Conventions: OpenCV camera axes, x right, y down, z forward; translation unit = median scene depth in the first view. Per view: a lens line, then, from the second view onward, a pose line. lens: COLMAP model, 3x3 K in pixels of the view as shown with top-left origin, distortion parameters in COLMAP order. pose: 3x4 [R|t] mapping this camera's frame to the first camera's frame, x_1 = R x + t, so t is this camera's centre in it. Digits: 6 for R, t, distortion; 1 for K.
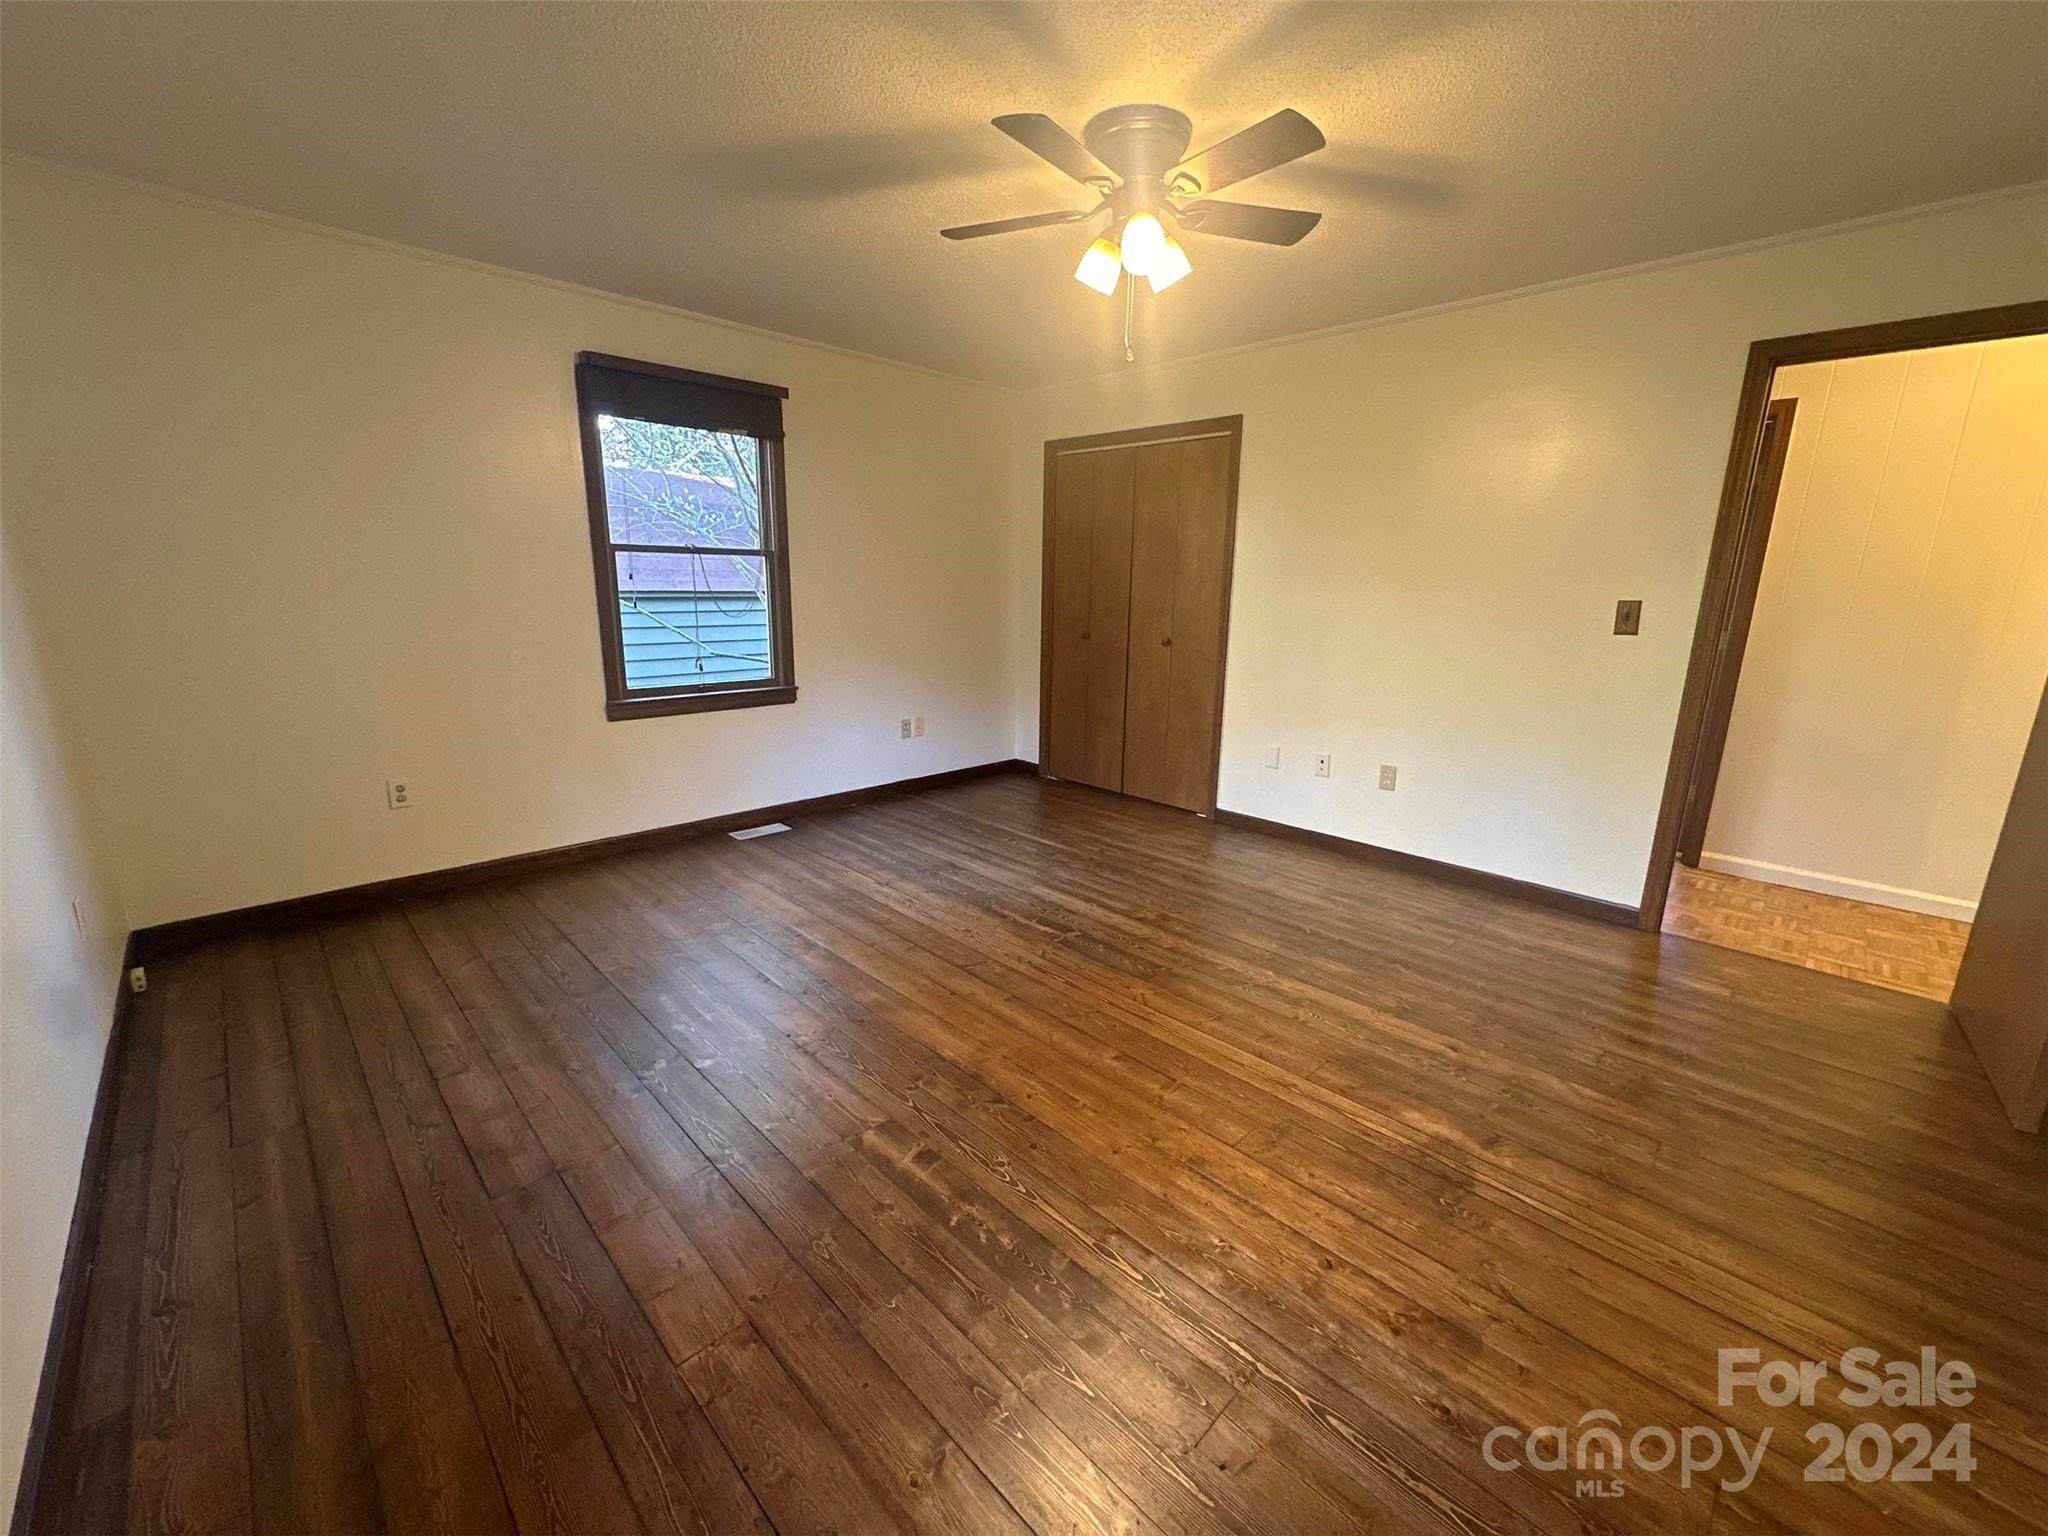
lens RADIAL K [[815.6, 0, 1024.0], [0, 815.6, 768.0], [0, 0, 1]] dist [-0.004079, -0.000137]
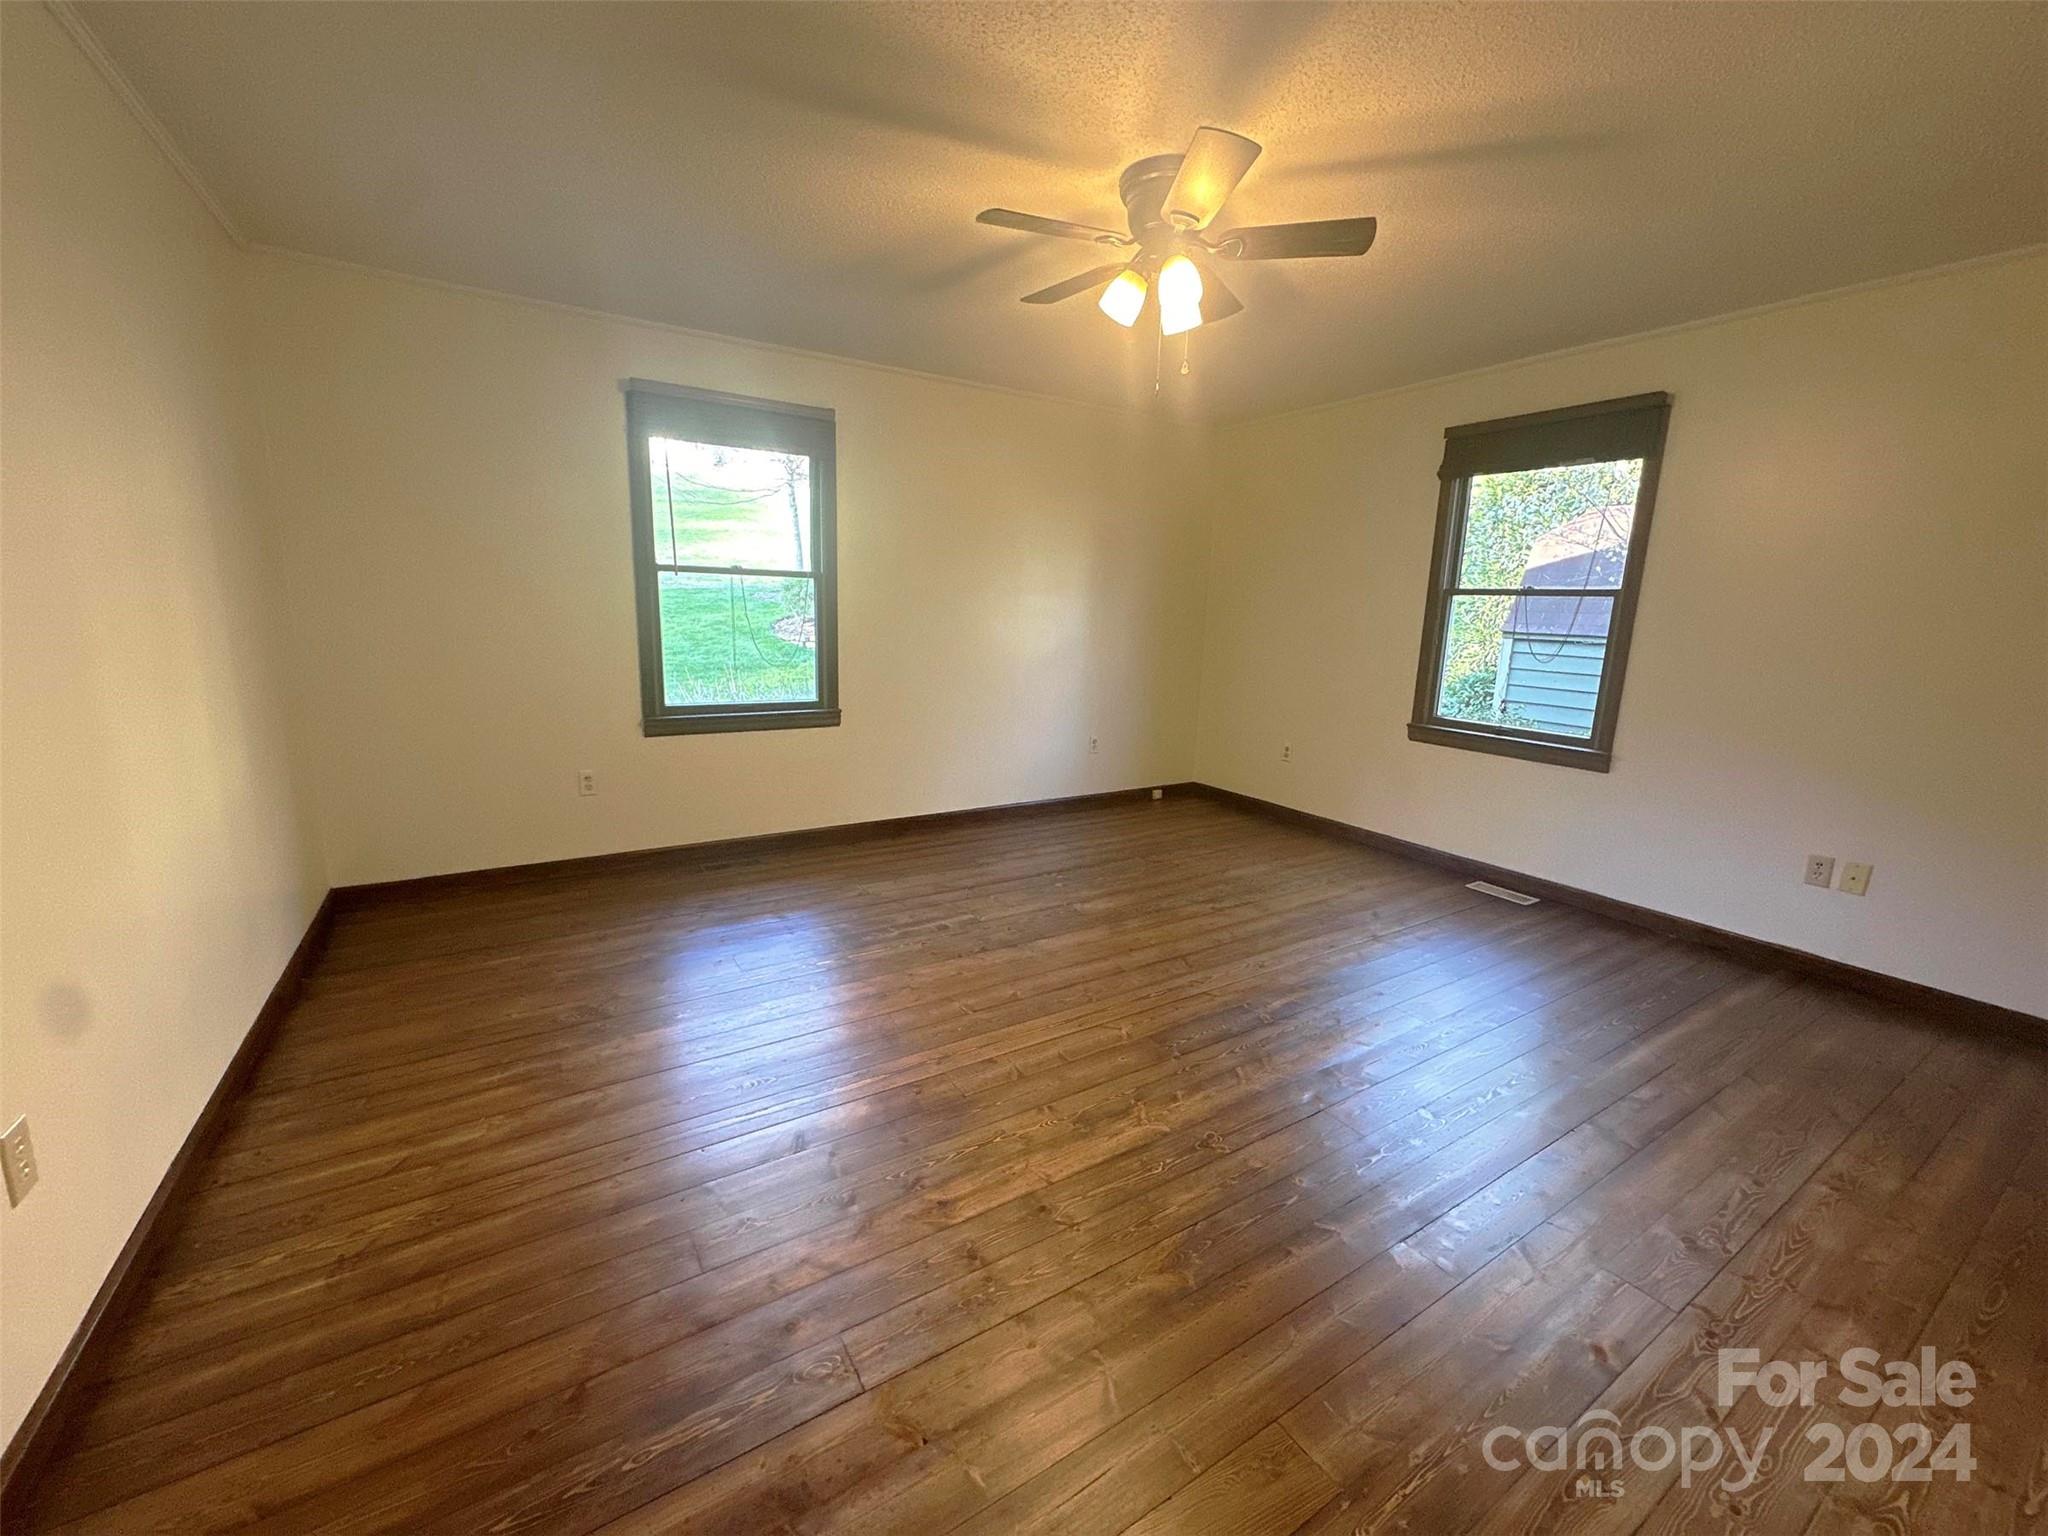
lens RADIAL K [[815.6, 0, 1024.0], [0, 815.6, 768.0], [0, 0, 1]] dist [-0.004079, -0.000137]
pose [[-0.222190, 0.171652, -0.959775, 0.856398], [-0.248909, 0.941777, 0.226056, -0.168247], [0.942696, 0.289123, -0.166527, 0.788476]]
